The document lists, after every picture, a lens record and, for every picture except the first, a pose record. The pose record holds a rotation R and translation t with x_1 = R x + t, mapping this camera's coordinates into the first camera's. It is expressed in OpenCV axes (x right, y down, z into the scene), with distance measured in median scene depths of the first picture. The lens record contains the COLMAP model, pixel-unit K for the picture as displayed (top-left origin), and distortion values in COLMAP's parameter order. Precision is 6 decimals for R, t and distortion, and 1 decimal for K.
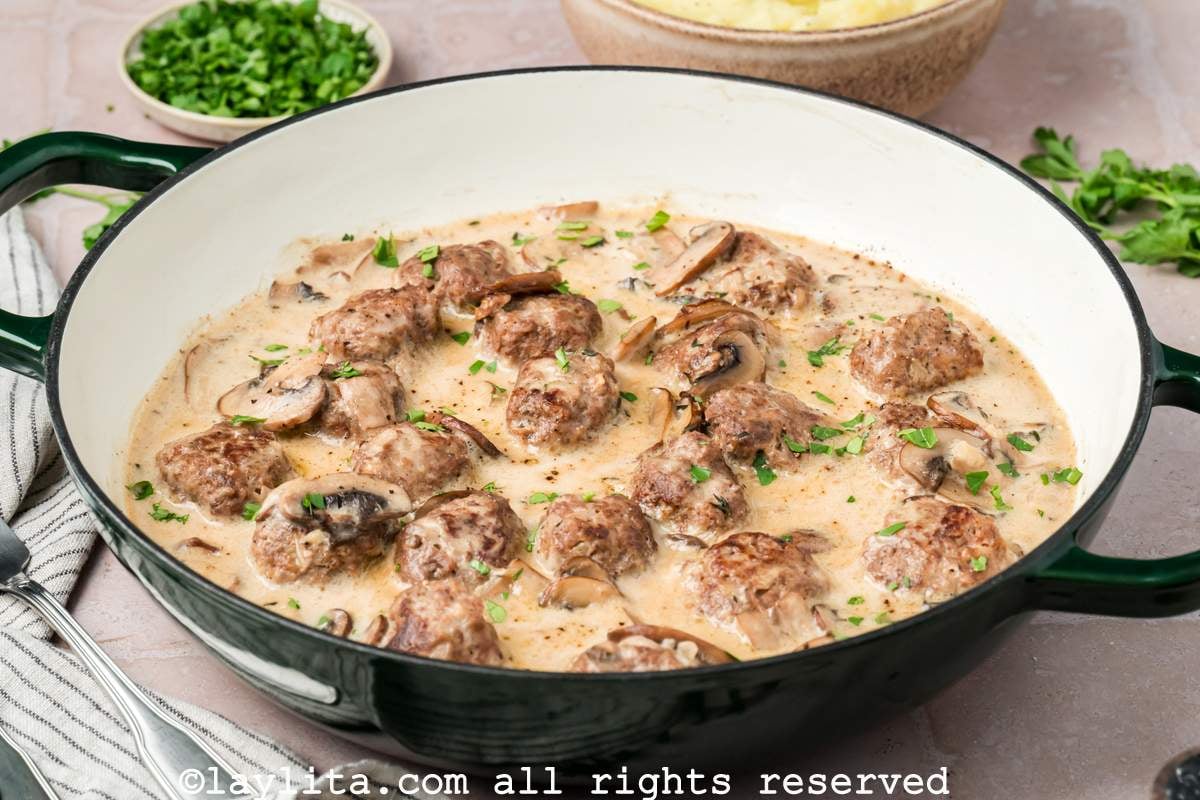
lens RADIAL K [[4793.7, 0, 600.0], [0, 4793.7, 400.0], [0, 0, 1]] dist [-0.014705, 3.979974]
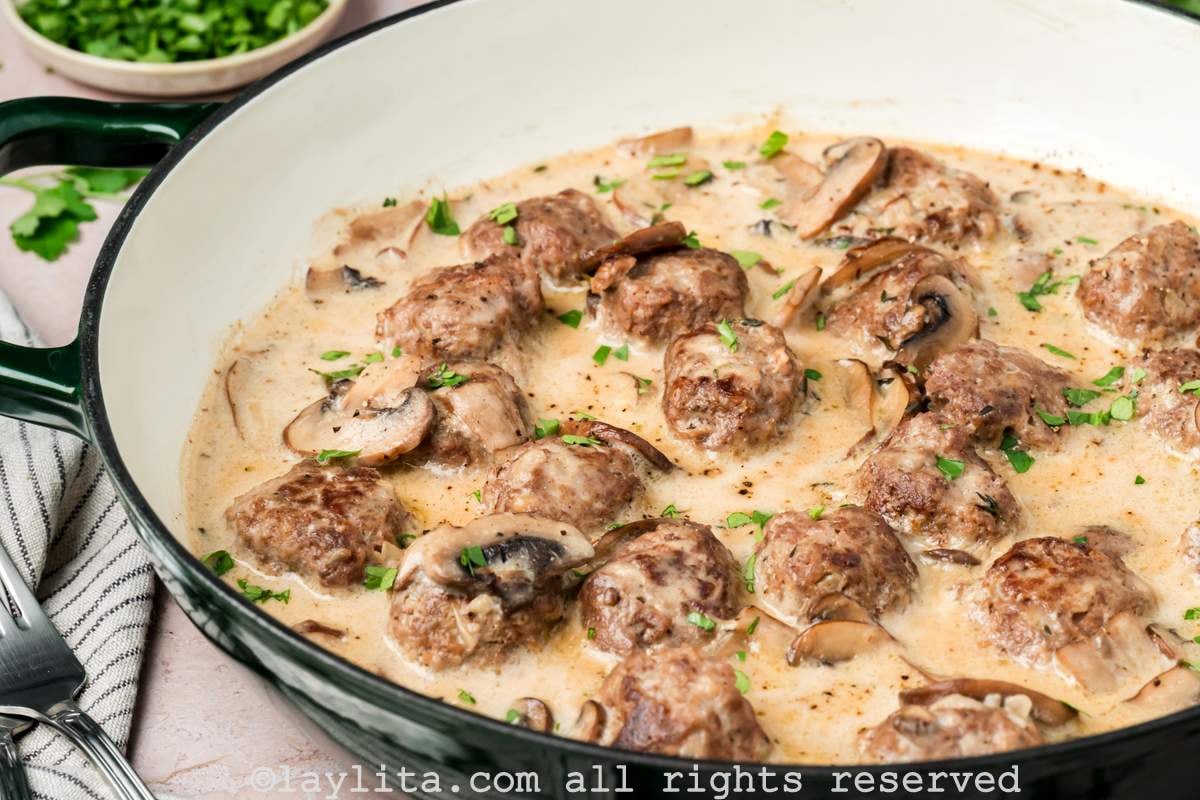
lens RADIAL K [[4793.7, 0, 600.0], [0, 4793.7, 400.0], [0, 0, 1]] dist [-0.014705, 3.979974]
pose [[0.986710, -0.098998, 0.128849, -0.128971], [0.096441, 0.995000, 0.025946, -0.020099], [-0.130773, -0.013175, 0.991325, 0.243058]]
